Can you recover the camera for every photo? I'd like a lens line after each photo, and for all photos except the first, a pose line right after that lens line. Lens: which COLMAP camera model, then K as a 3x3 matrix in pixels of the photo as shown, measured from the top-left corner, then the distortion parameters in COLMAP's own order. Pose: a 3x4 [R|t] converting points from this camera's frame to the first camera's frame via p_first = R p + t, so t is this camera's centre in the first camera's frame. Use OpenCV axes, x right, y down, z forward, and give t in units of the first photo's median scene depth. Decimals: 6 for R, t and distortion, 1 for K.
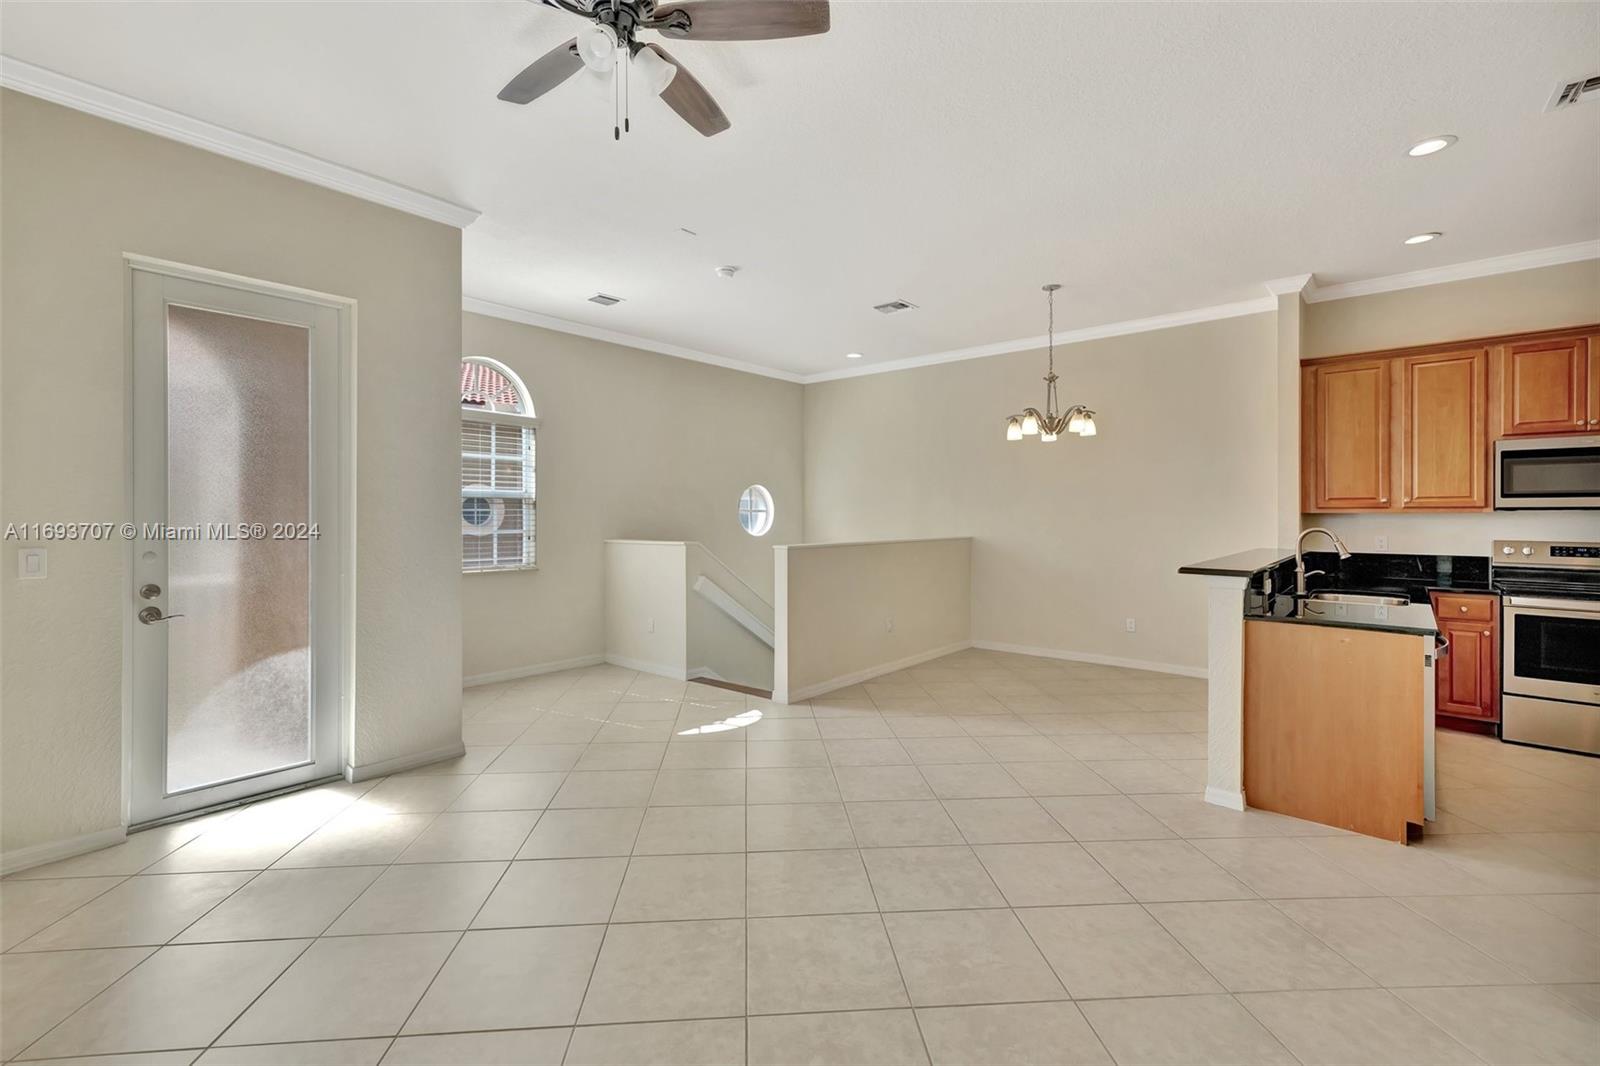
lens RADIAL K [[689.9, 0, 797.6], [0, 689.9, 510.4], [0, 0, 1]] dist [0.012644, 0.000282]
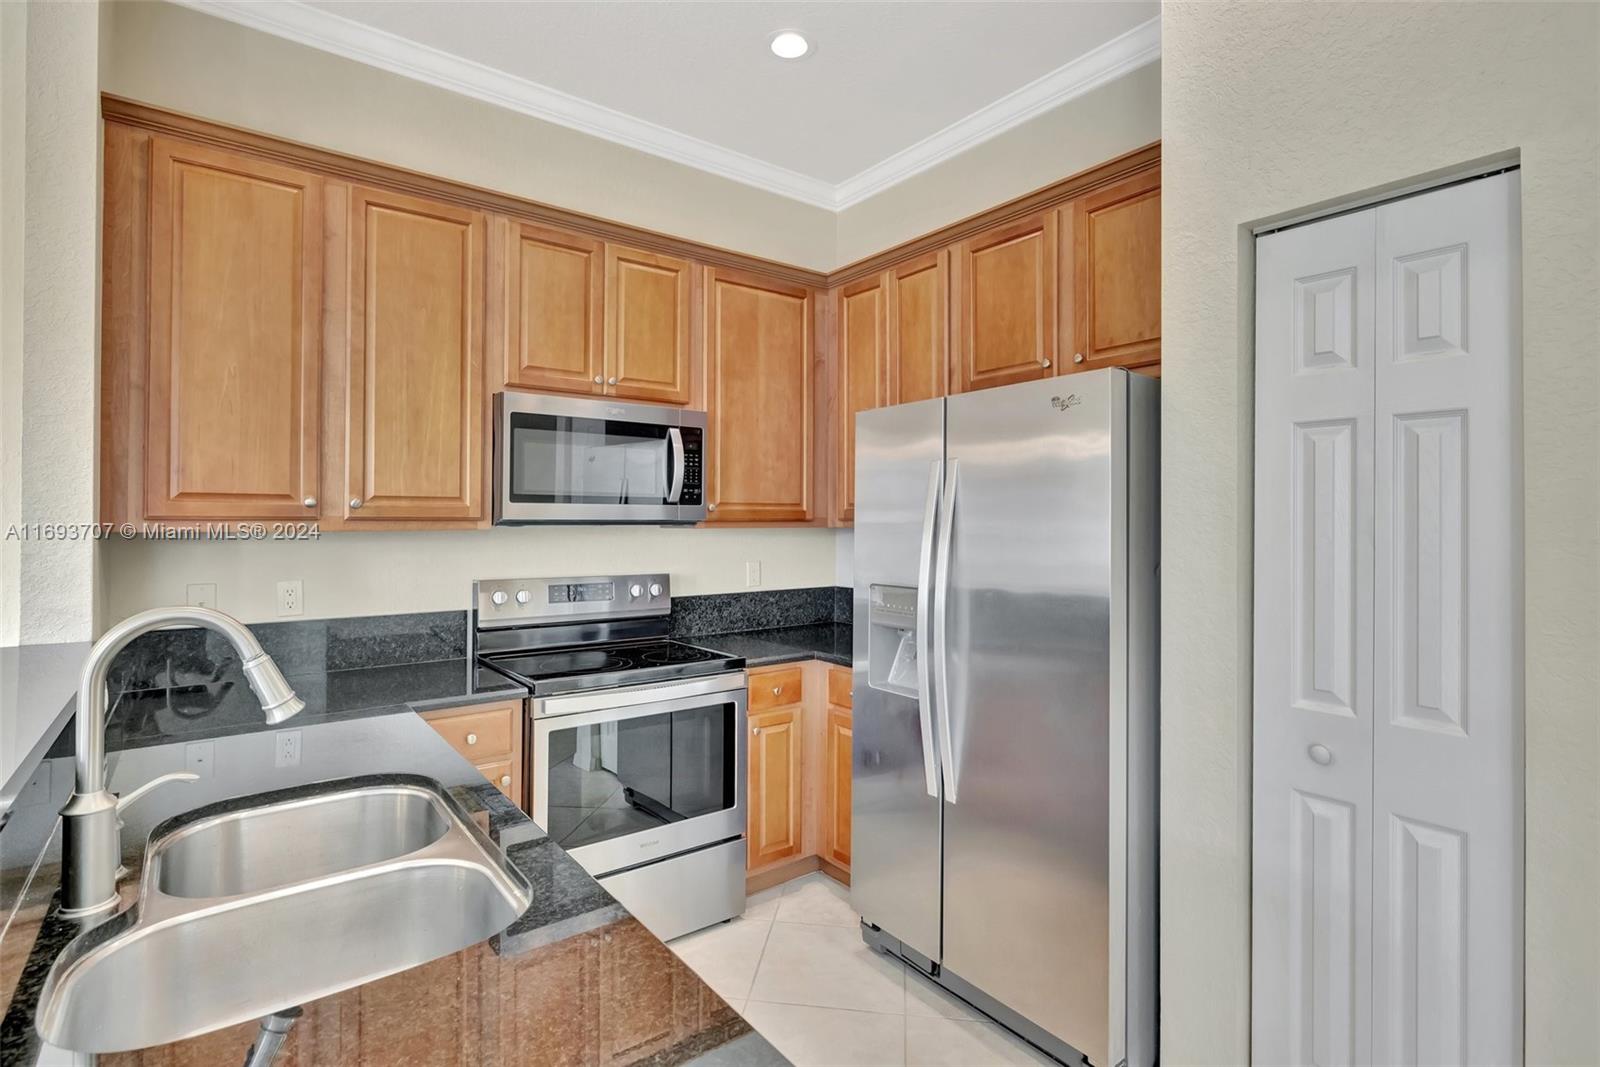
lens RADIAL K [[777.1, 0, 795.6], [0, 777.1, 513.7], [0, 0, 1]] dist [-0.000048, 0.000298]
pose [[0.208539, 0.008302, 0.977979, 0.449047], [-0.007363, 0.999949, -0.006918, -0.006078], [-0.977986, -0.005758, 0.208590, 0.622840]]
